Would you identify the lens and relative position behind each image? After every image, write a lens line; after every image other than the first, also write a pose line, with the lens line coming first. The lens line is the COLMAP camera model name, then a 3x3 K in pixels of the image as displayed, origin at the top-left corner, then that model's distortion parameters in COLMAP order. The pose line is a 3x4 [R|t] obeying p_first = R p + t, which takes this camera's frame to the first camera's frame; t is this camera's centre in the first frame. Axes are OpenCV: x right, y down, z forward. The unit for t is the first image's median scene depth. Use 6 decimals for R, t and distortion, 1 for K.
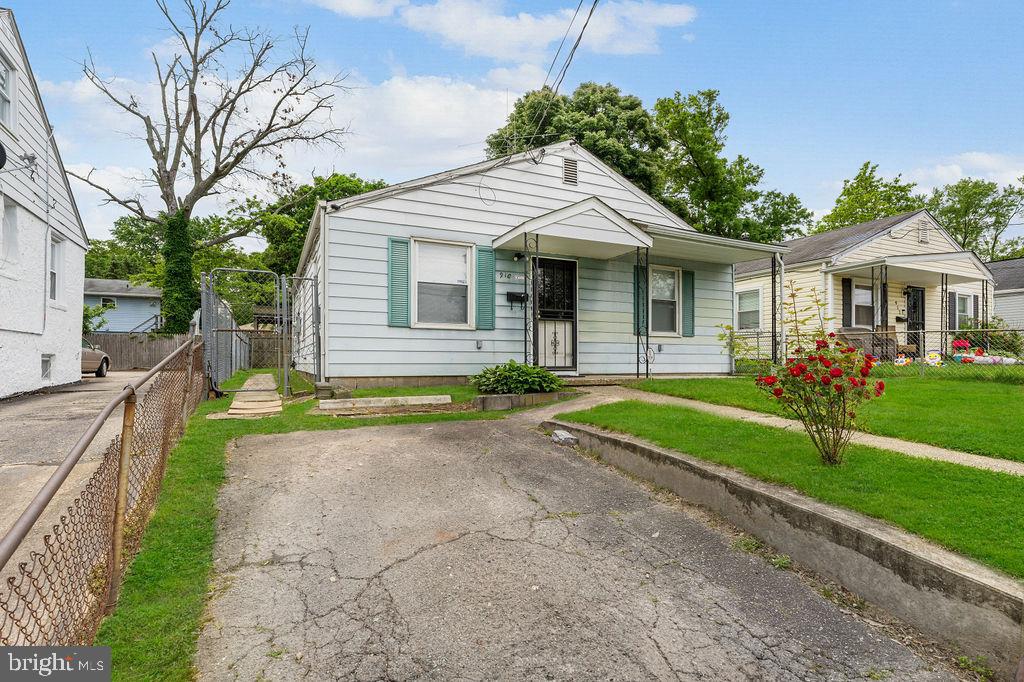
lens RADIAL K [[531.8, 0, 510.6], [0, 531.8, 330.4], [0, 0, 1]] dist [-0.002304, -0.000749]
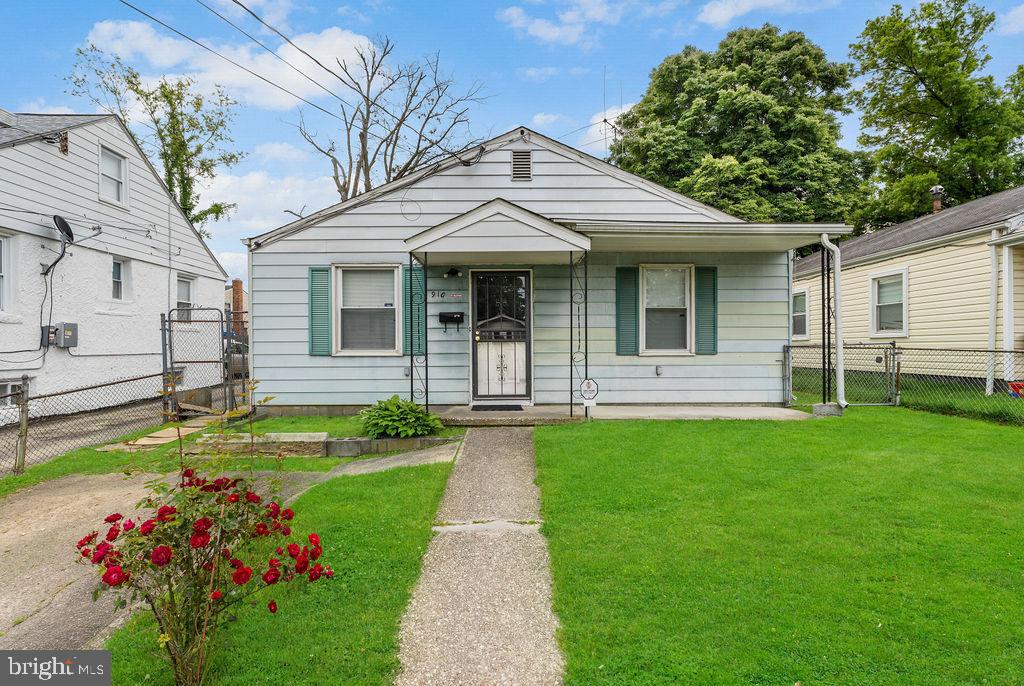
lens RADIAL K [[508.3, 0, 511.2], [0, 508.3, 321.6], [0, 0, 1]] dist [0.000442, -0.000770]
pose [[0.895382, -0.023207, -0.444693, 0.460405], [0.033267, 0.999336, 0.014831, -0.061885], [0.444054, -0.028073, 0.895560, 0.258494]]
